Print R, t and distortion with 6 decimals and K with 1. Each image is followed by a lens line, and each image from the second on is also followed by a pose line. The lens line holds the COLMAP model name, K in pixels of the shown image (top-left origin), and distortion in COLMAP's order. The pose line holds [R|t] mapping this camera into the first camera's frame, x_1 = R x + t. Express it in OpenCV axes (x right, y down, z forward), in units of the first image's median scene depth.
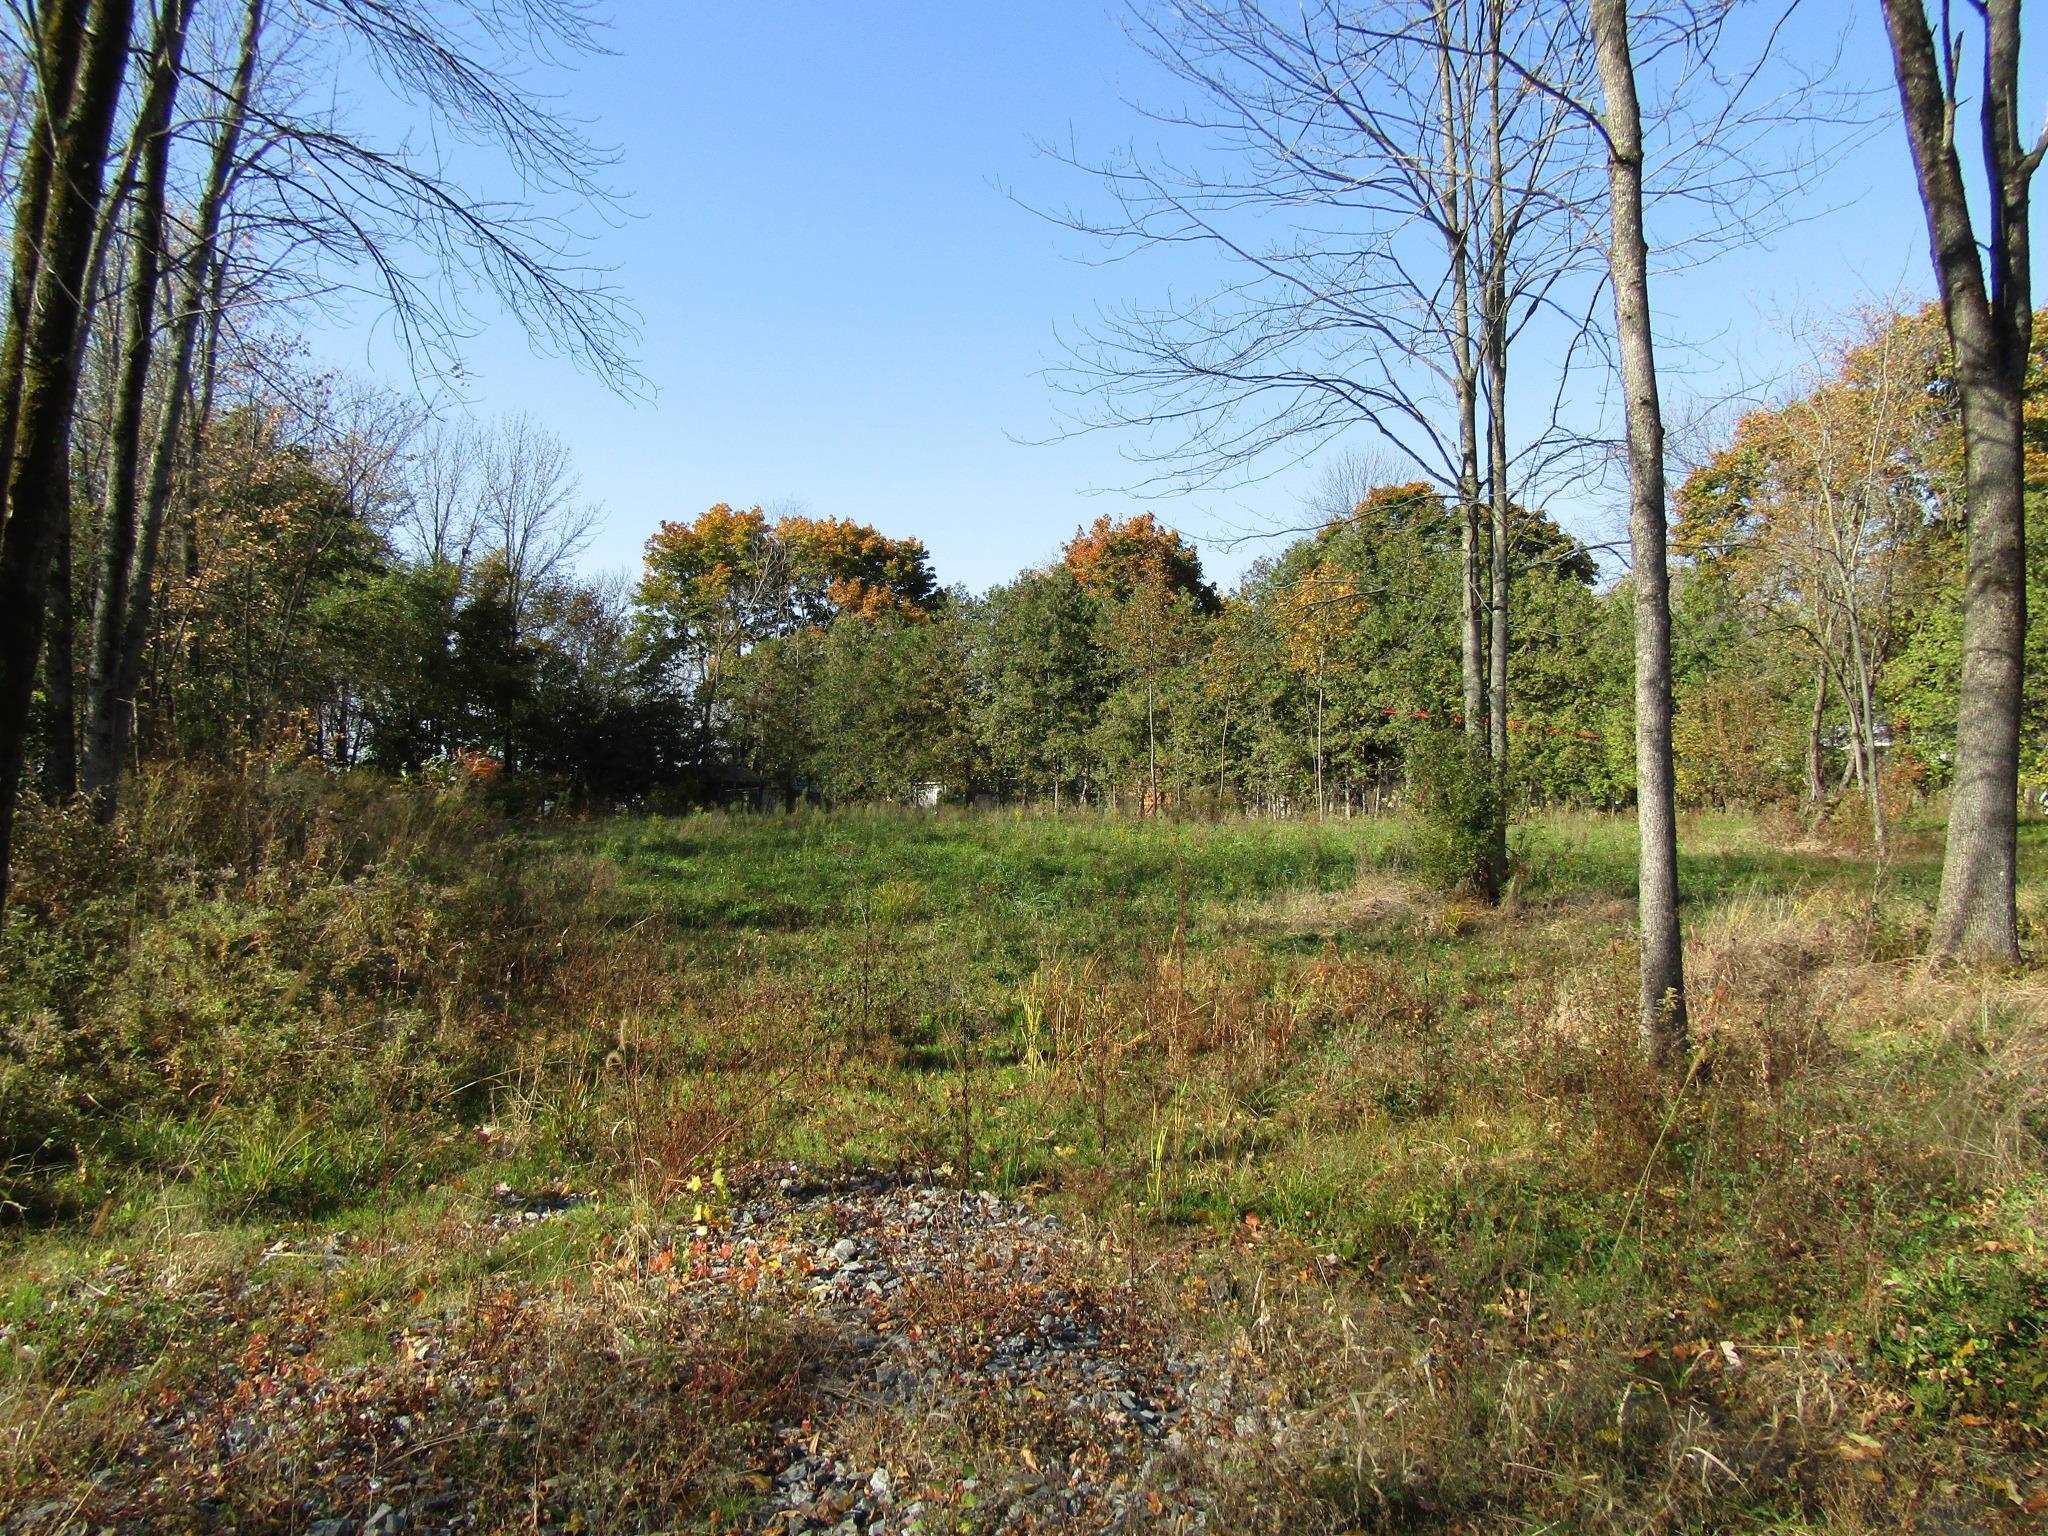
lens RADIAL K [[1454.9, 0, 1028.0], [0, 1454.9, 767.0], [0, 0, 1]] dist [0.003496, -0.001034]
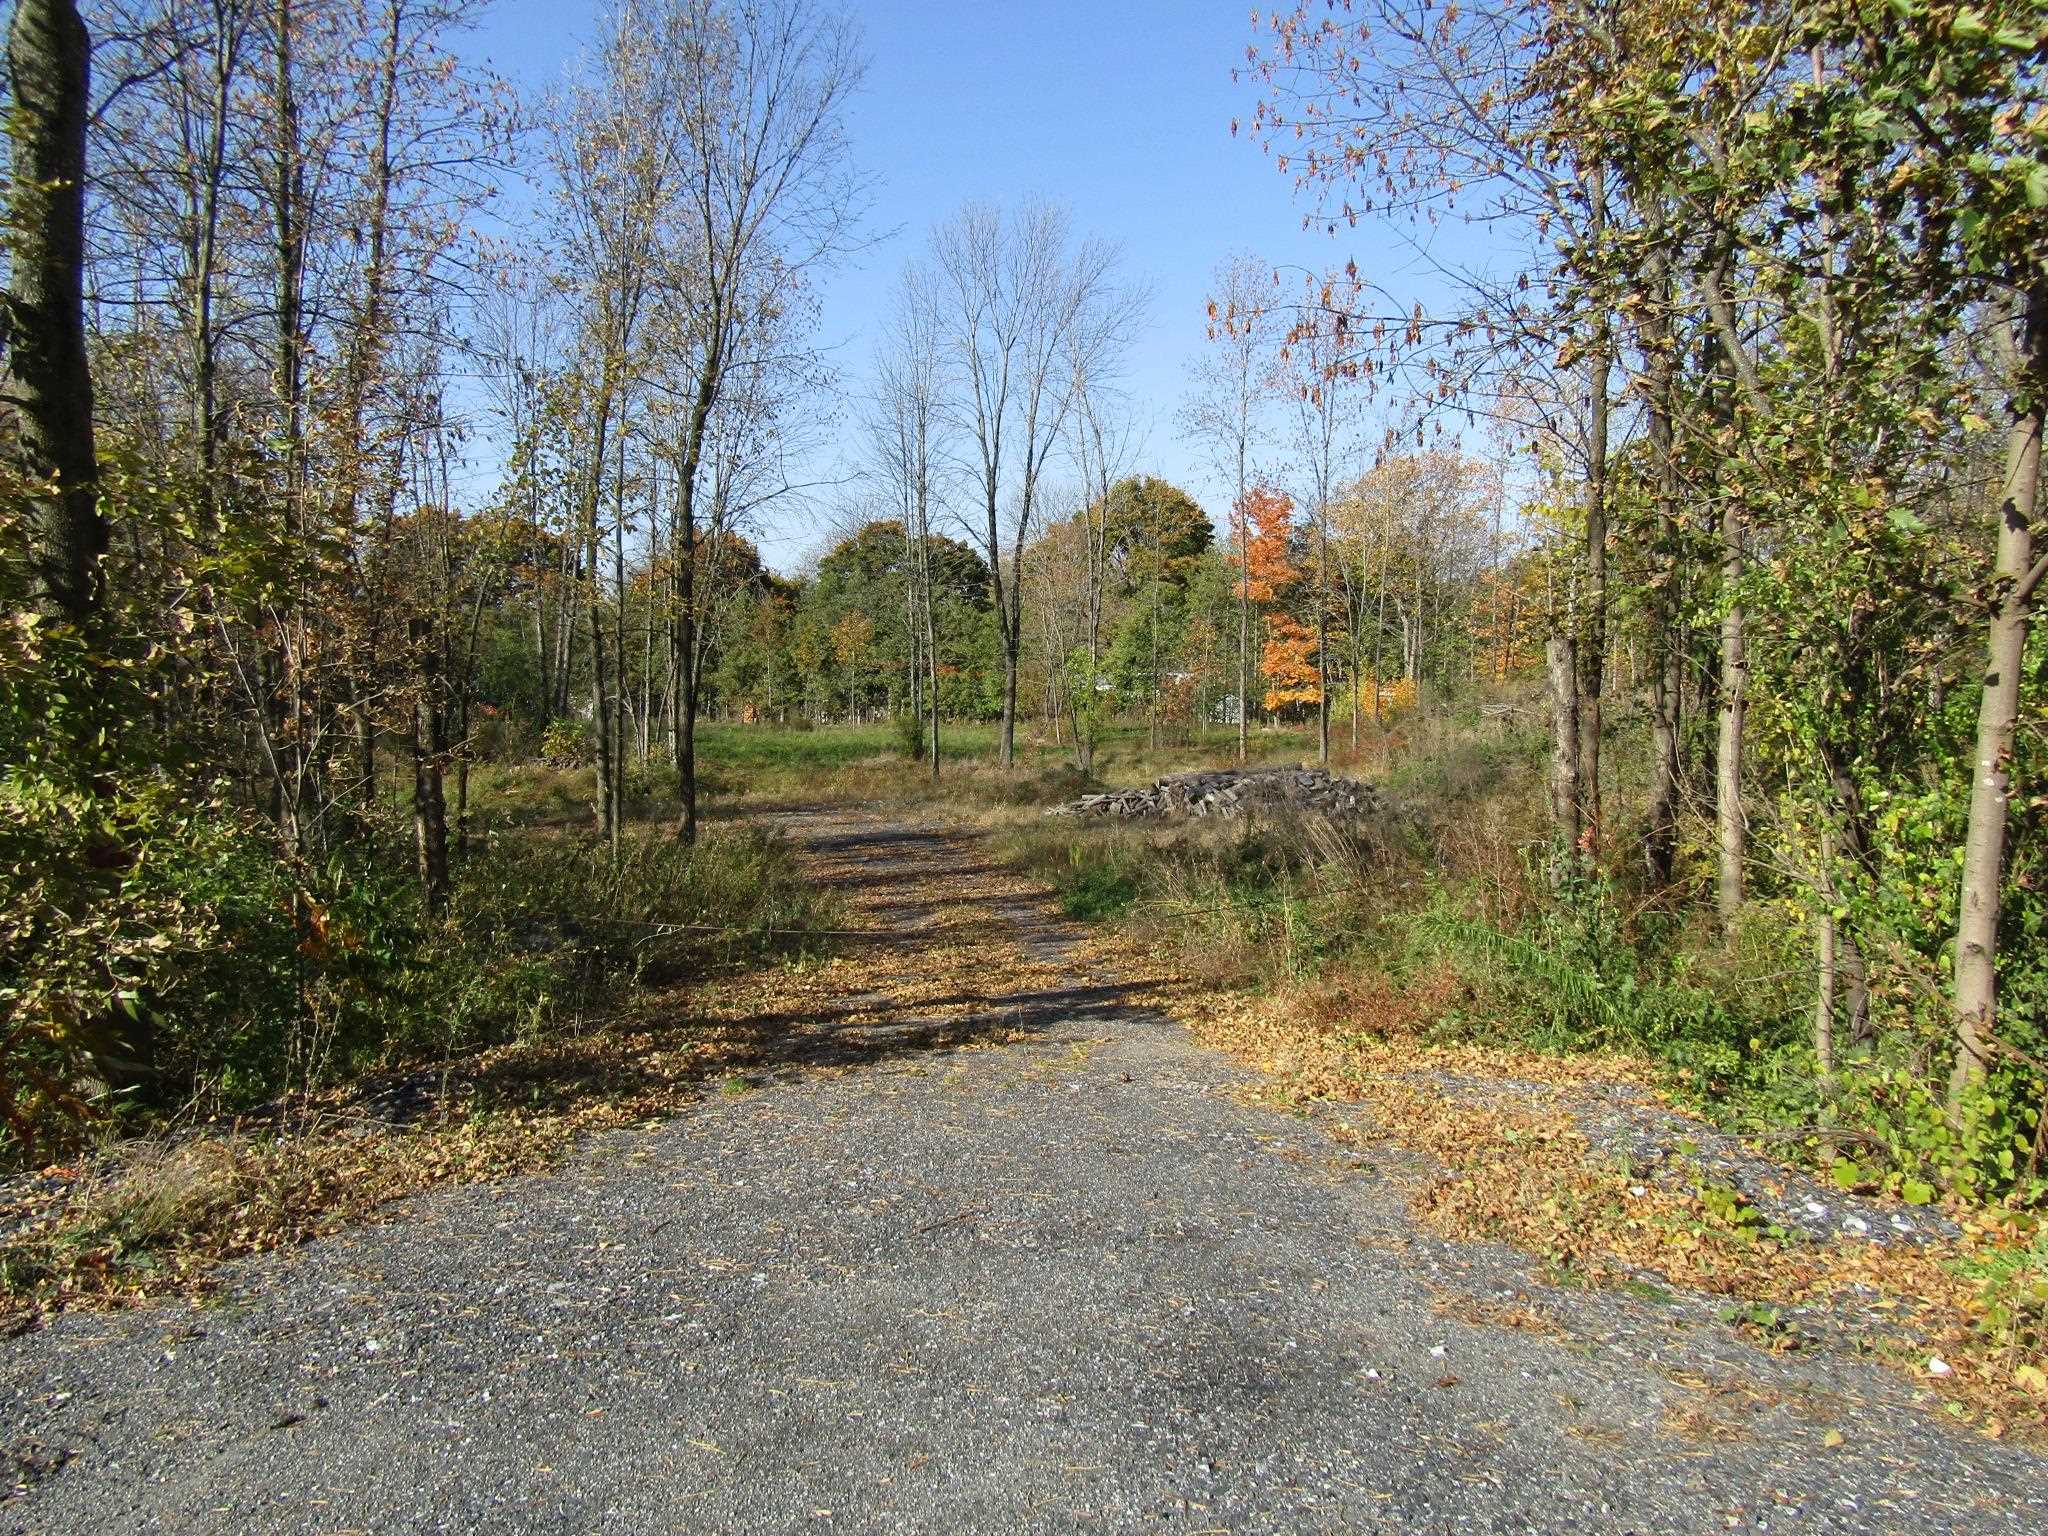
lens RADIAL K [[1454.9, 0, 1023.2], [0, 1454.9, 769.0], [0, 0, 1]] dist [0.003496, -0.001034]
pose [[0.937027, -0.015751, 0.348901, -0.233300], [-0.013353, 0.996636, 0.080854, -0.060042], [-0.349001, -0.080422, 0.933665, -0.822274]]
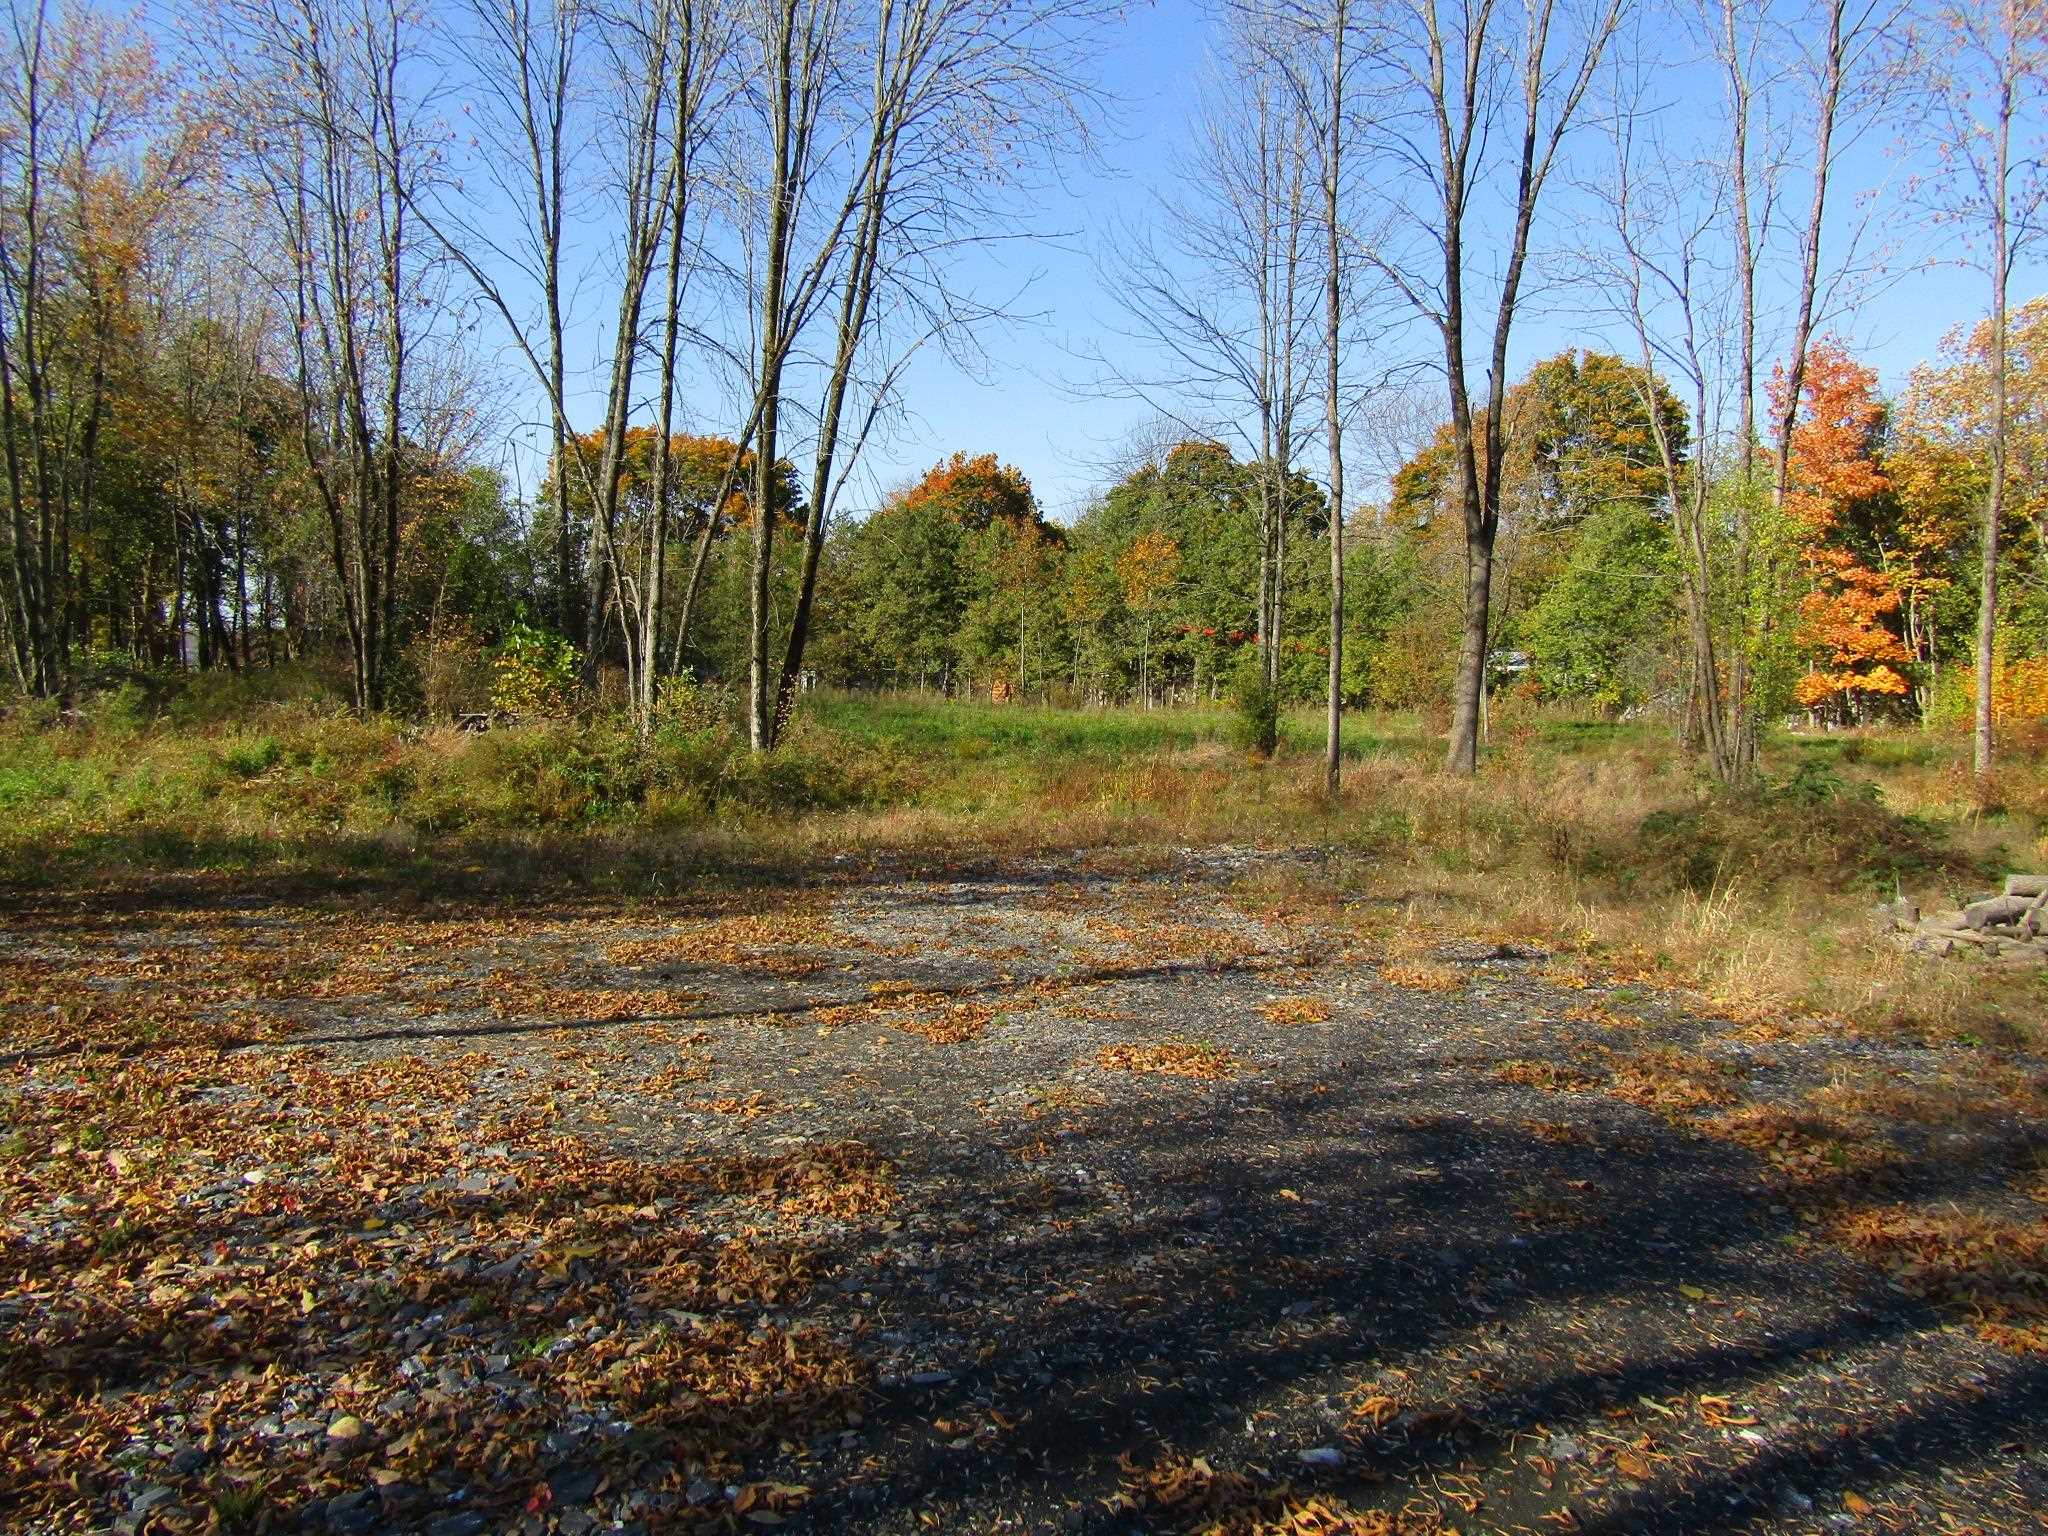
lens RADIAL K [[1454.9, 0, 1029.9], [0, 1454.9, 769.6], [0, 0, 1]] dist [0.003496, -0.001034]
pose [[0.985906, 0.022171, 0.165826, -0.104779], [-0.035750, 0.996205, 0.079356, -0.010892], [-0.163437, -0.084166, 0.982957, -0.285688]]
